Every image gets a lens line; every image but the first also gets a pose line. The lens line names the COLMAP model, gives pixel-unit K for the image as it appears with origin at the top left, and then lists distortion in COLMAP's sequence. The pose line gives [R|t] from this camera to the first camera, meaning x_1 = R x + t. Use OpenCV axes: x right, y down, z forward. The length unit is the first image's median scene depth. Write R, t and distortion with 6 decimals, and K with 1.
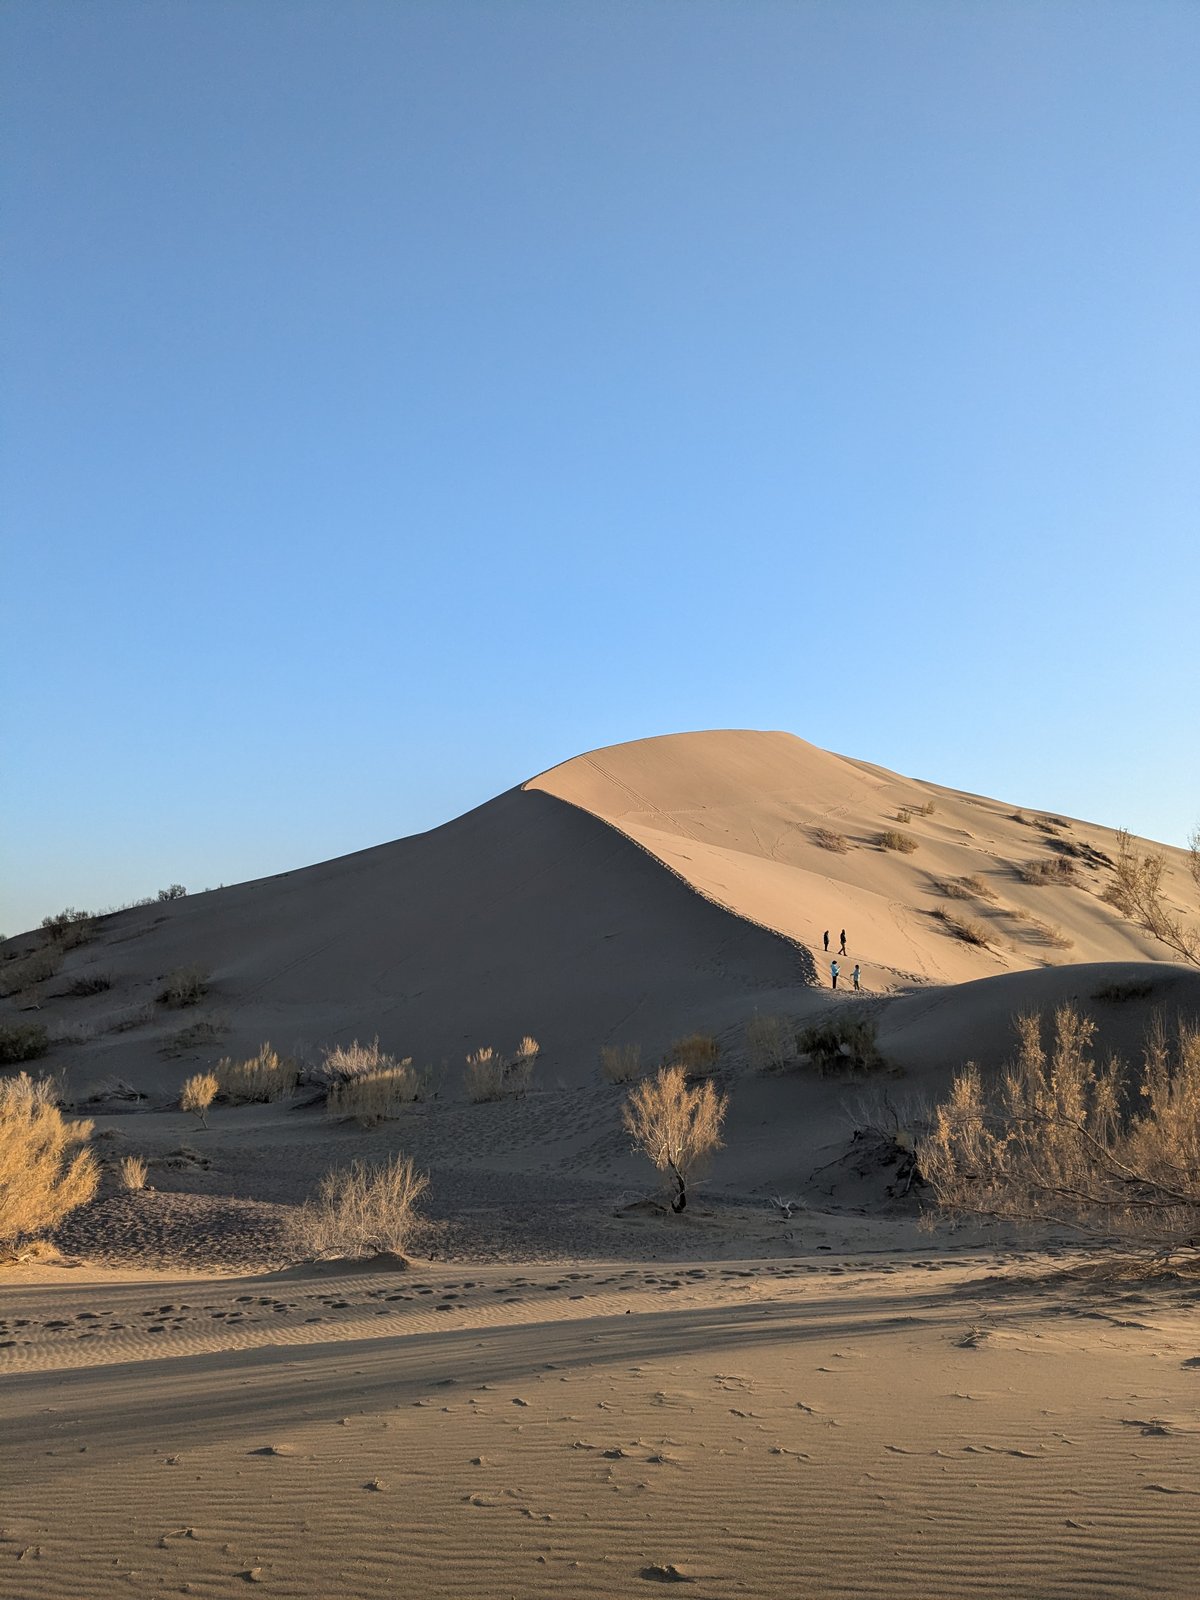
lens RADIAL K [[1284.7, 0, 601.9], [0, 1284.7, 797.9], [0, 0, 1]] dist [-0.006359, -0.000792]
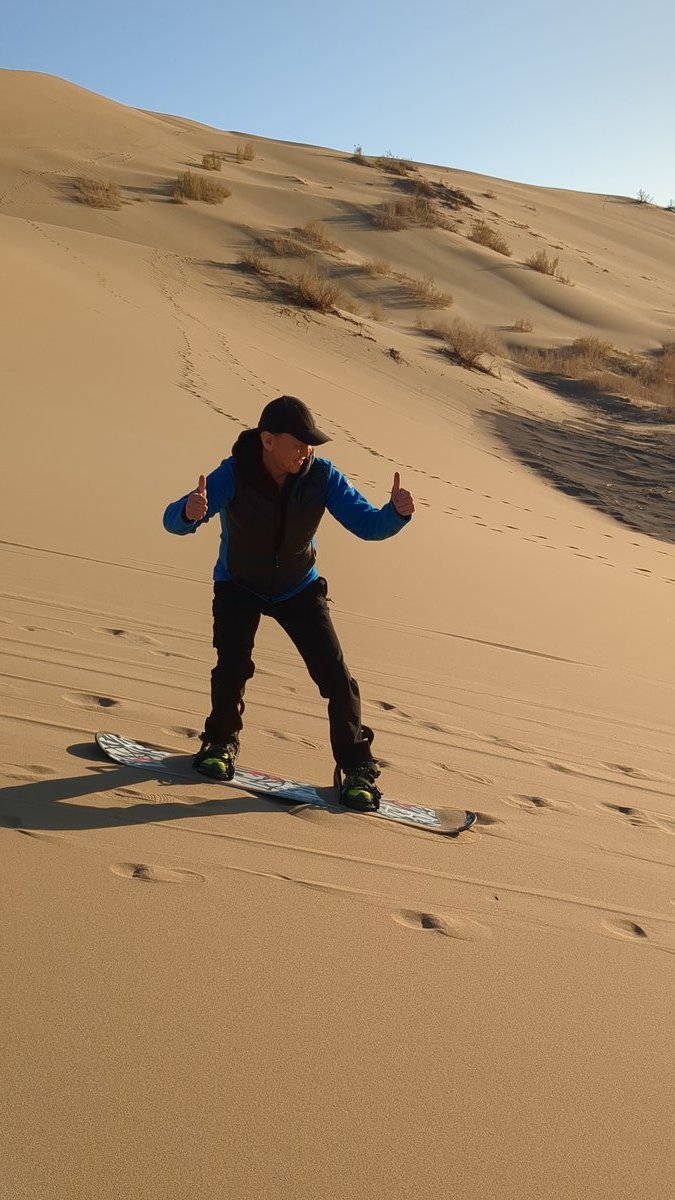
lens RADIAL K [[971.0, 0, 336.3], [0, 971.0, 598.7], [0, 0, 1]] dist [-0.006173, -0.001108]
pose [[0.949457, -0.211185, 0.232234, 0.133221], [0.118442, 0.926179, 0.357999, 0.061420], [-0.290694, -0.312398, 0.904381, 0.438506]]
